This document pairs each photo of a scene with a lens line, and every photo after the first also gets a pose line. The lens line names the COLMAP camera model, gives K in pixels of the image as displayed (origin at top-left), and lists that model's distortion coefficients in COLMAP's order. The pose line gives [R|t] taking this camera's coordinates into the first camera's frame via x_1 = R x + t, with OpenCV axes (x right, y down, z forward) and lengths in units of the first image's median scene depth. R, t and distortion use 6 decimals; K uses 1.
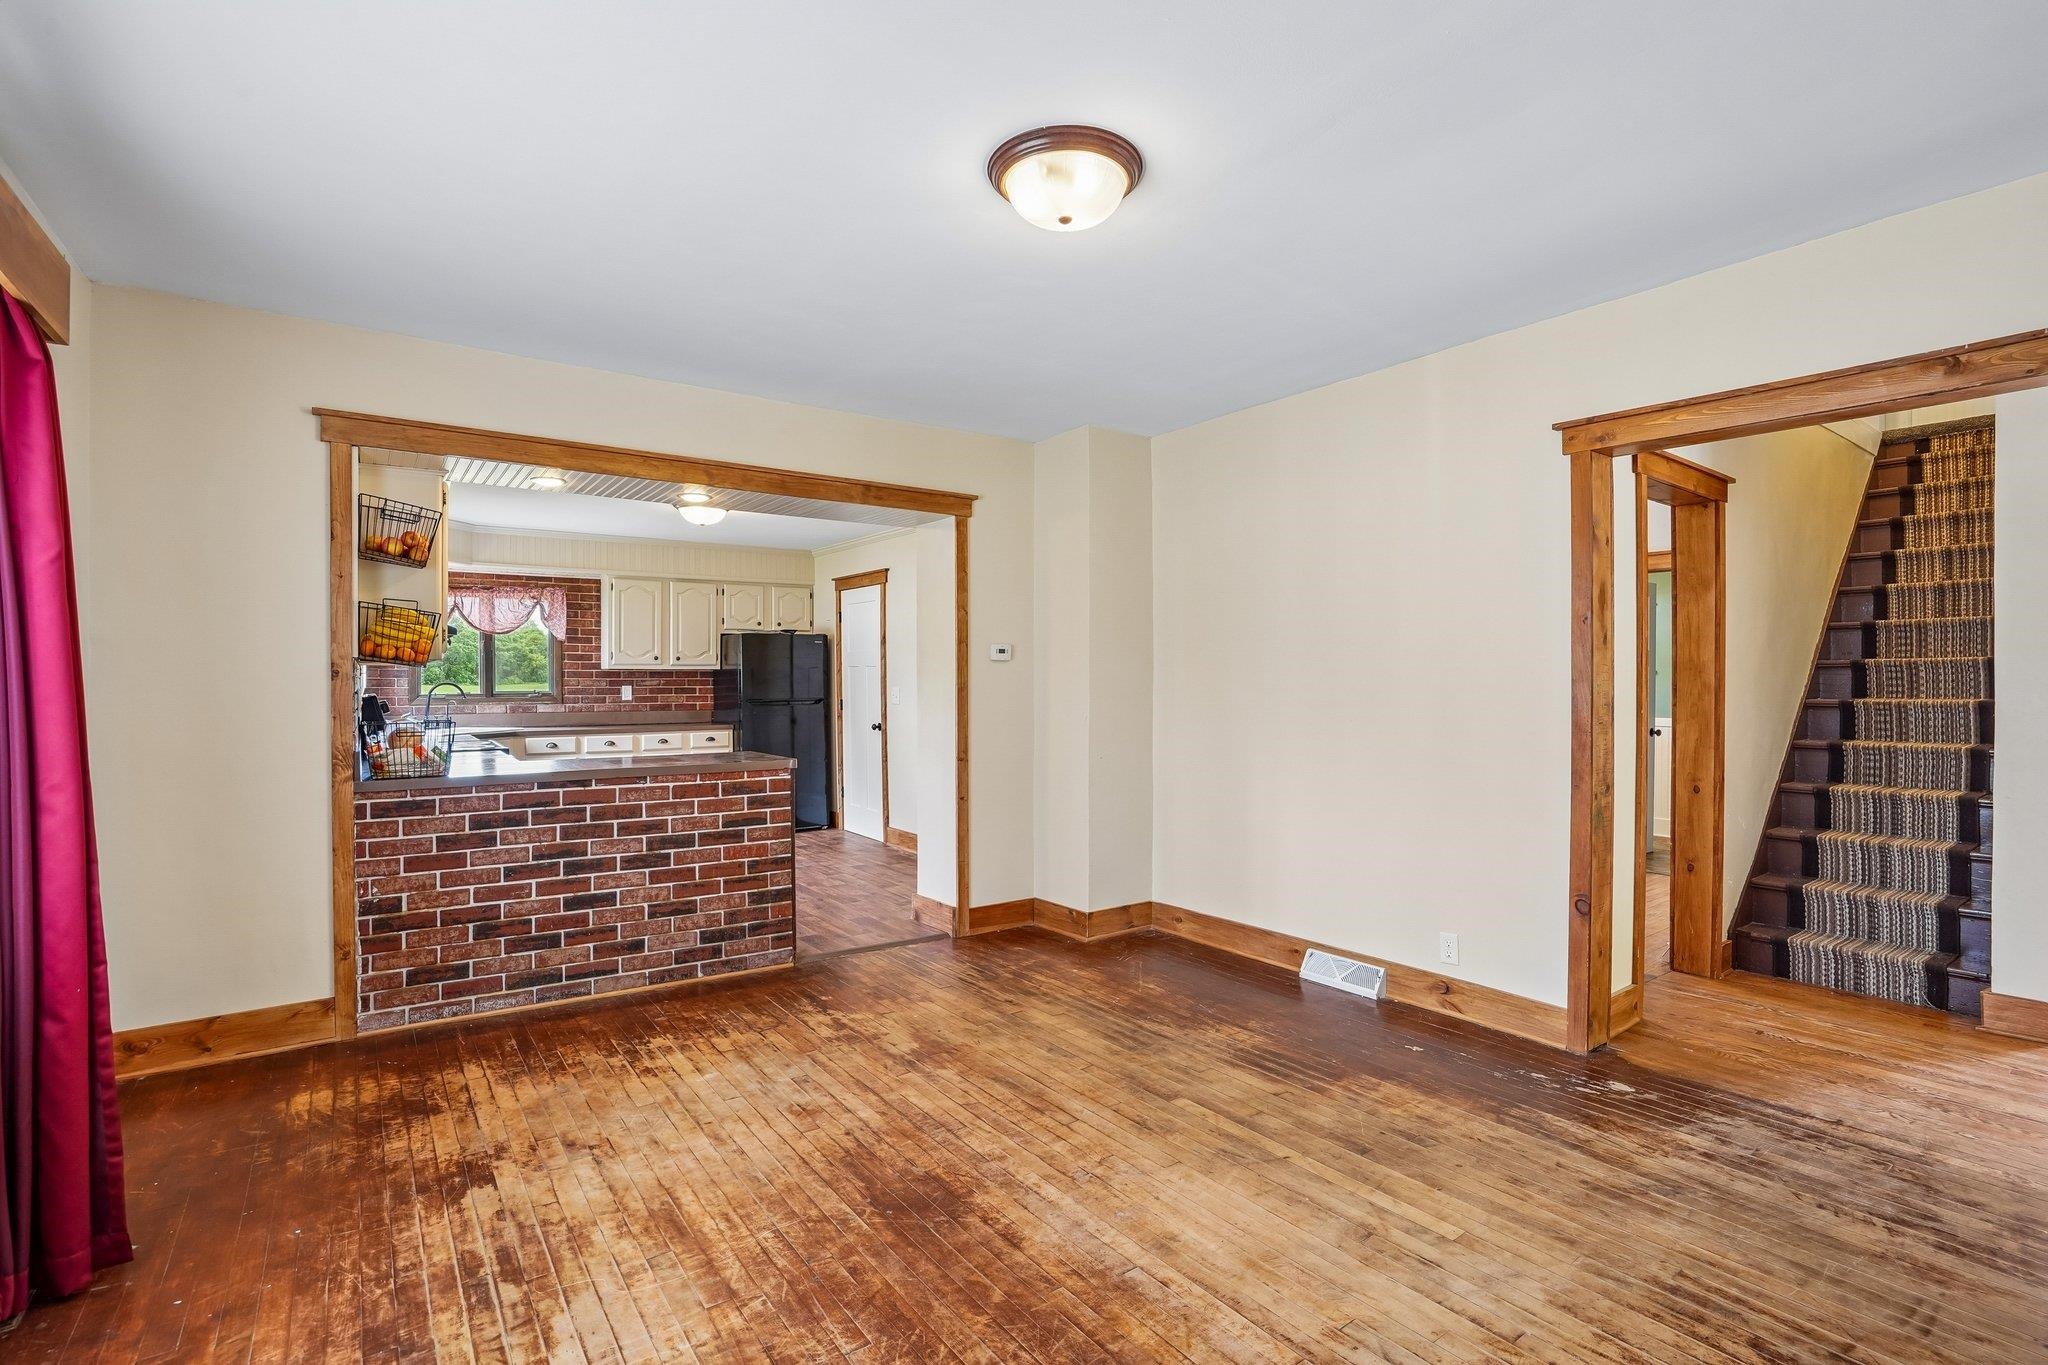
lens RADIAL K [[949.7, 0, 1028.2], [0, 949.7, 683.5], [0, 0, 1]] dist [-0.066982, 0.029443]
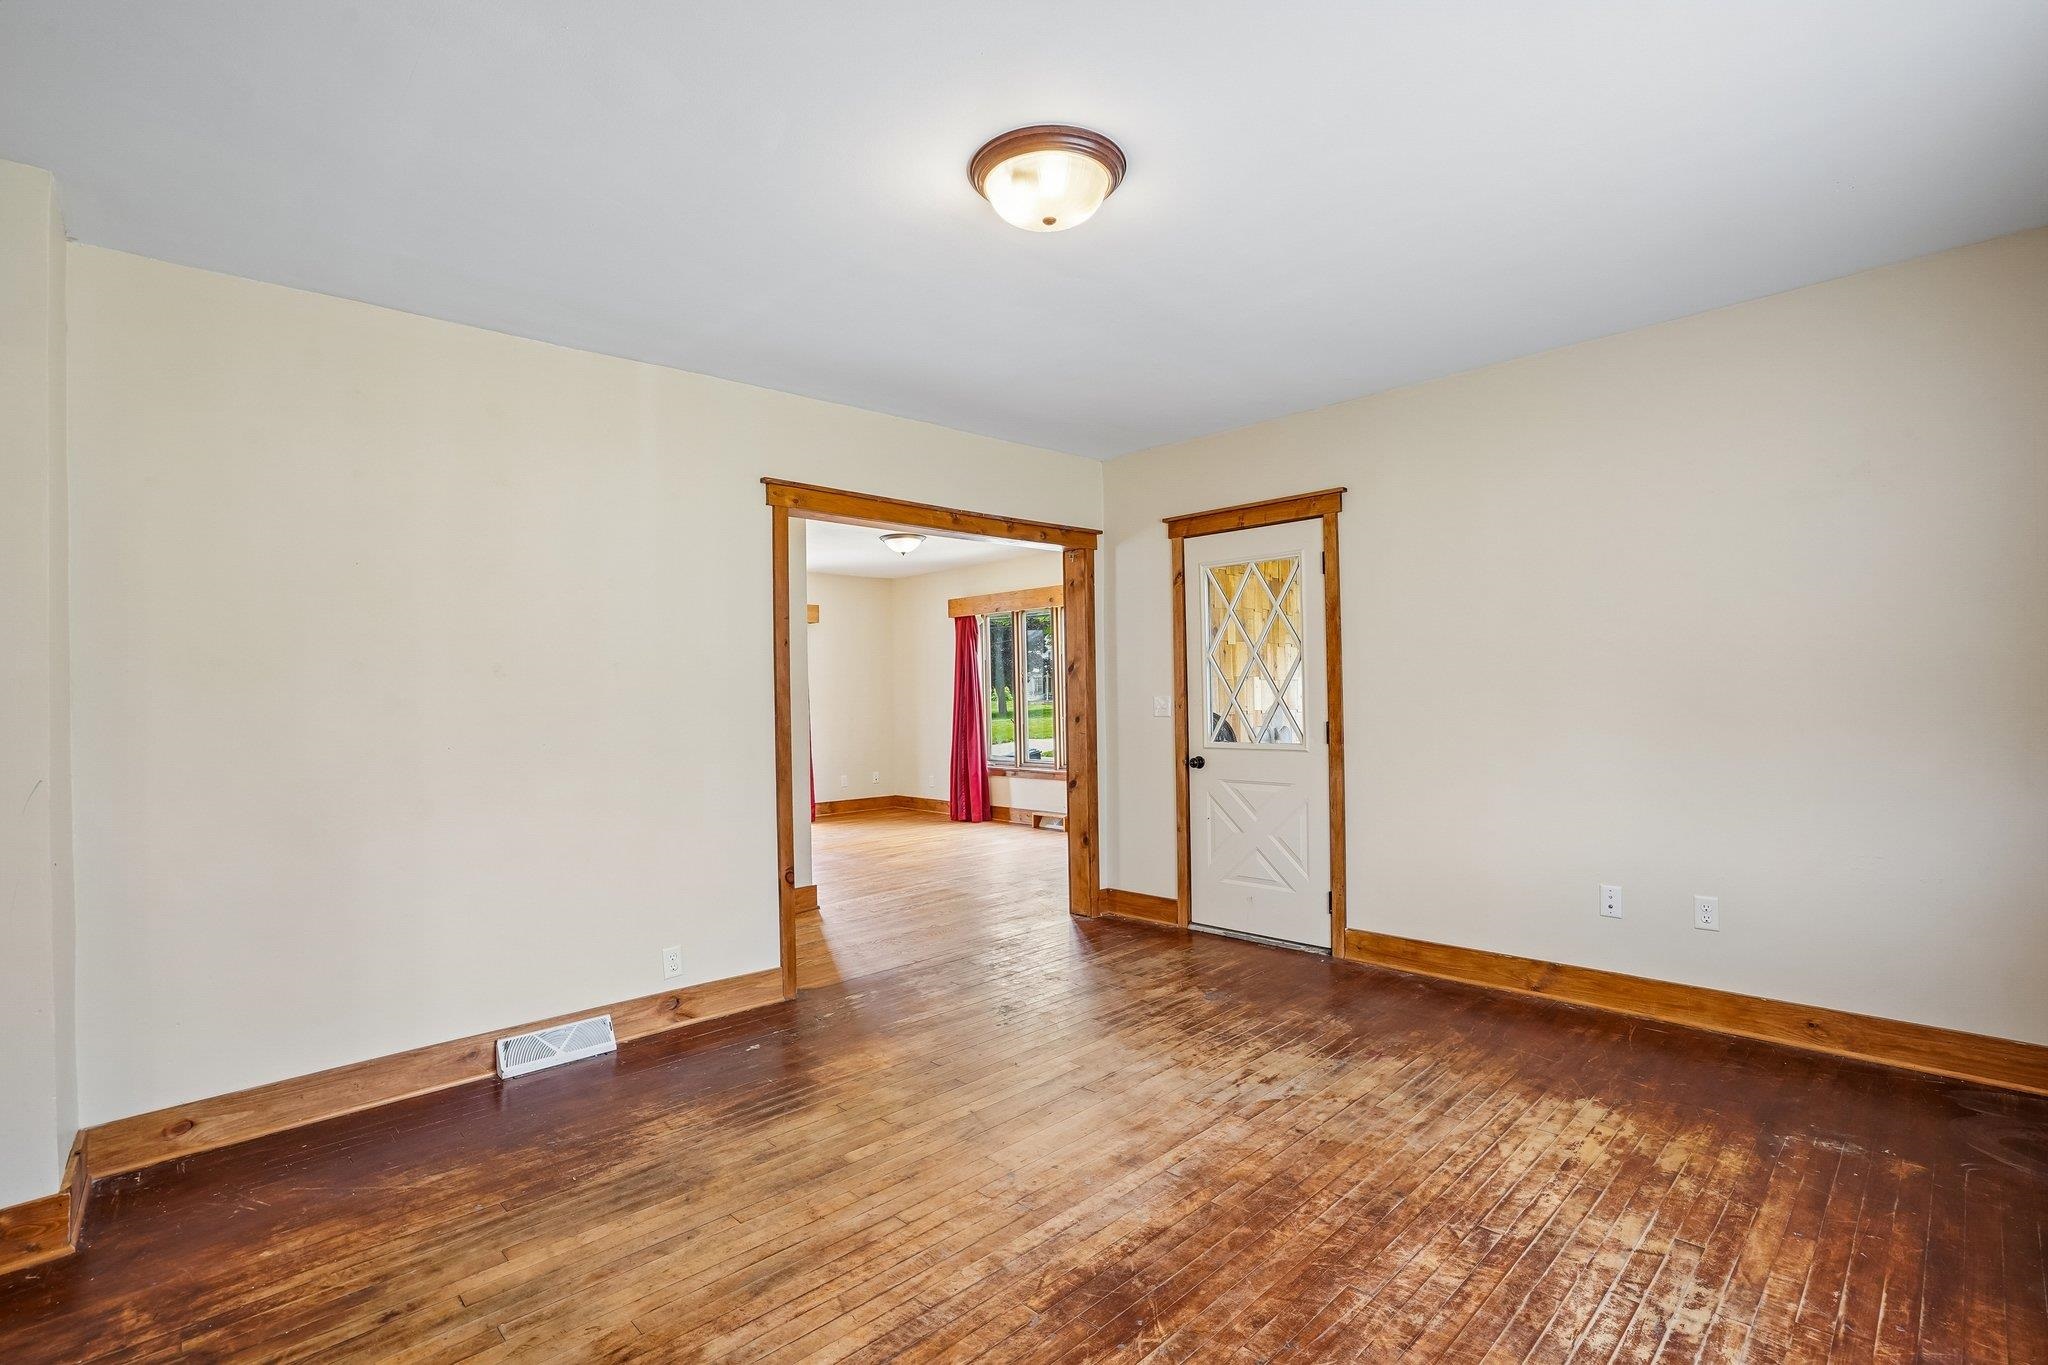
lens RADIAL K [[949.7, 0, 1028.2], [0, 949.7, 683.5], [0, 0, 1]] dist [-0.066982, 0.029443]
pose [[-0.142742, 0.014037, 0.989660, -0.536965], [0.022557, 0.999686, -0.010925, 0.003613], [-0.989503, 0.020764, -0.143014, 0.675650]]
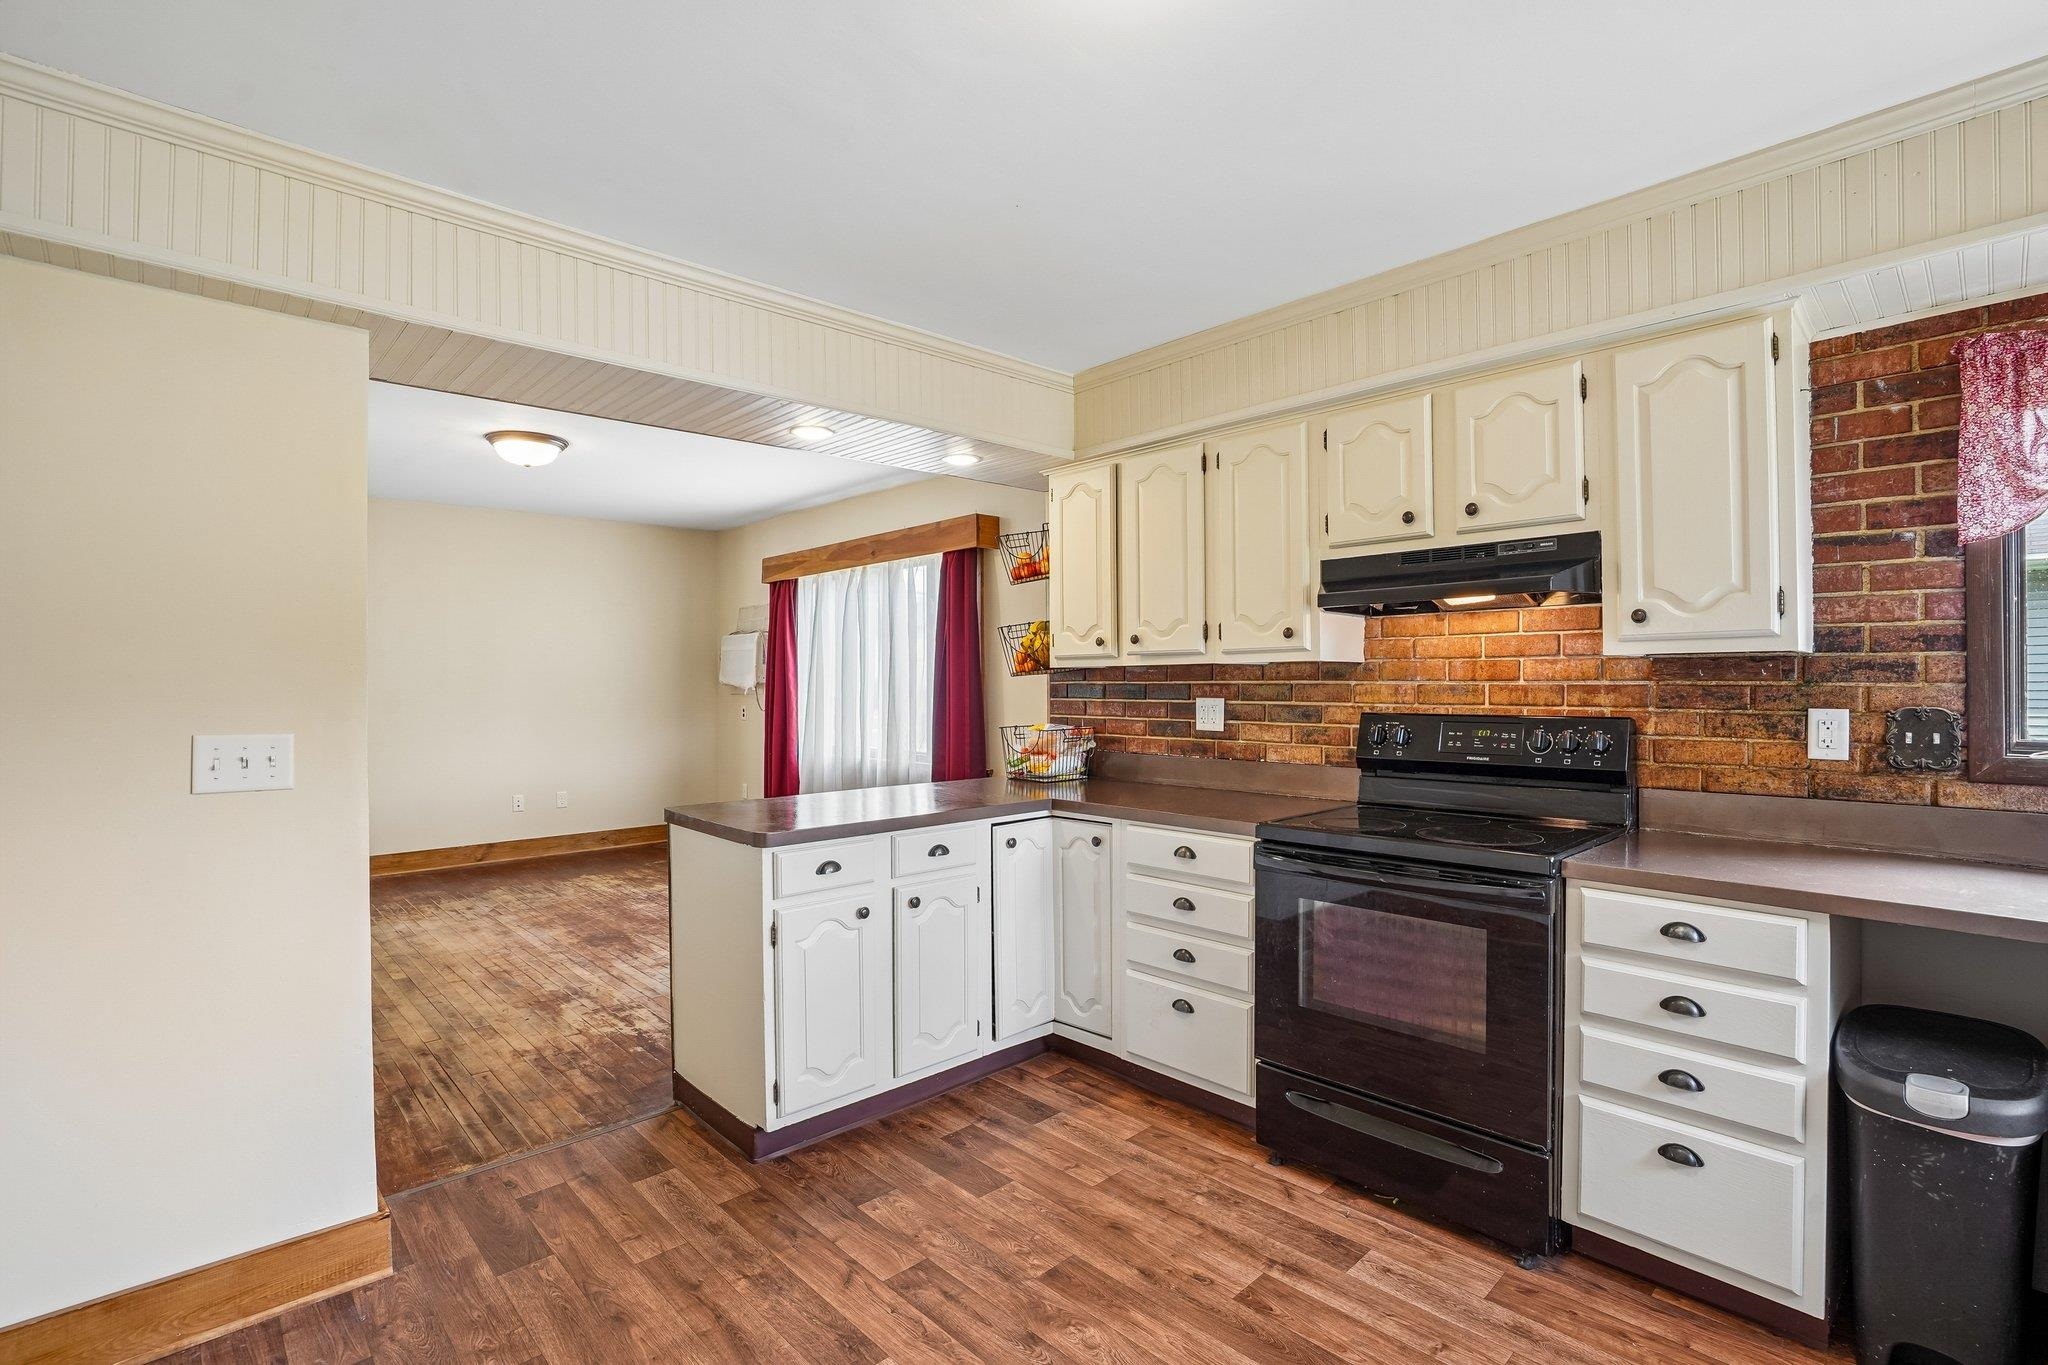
lens RADIAL K [[949.7, 0, 1028.2], [0, 949.7, 683.5], [0, 0, 1]] dist [-0.066982, 0.029443]
pose [[-0.990948, 0.005799, -0.134120, -0.441959], [0.004840, 0.999960, 0.007473, -0.014600], [0.134158, 0.006756, -0.990937, 1.822221]]
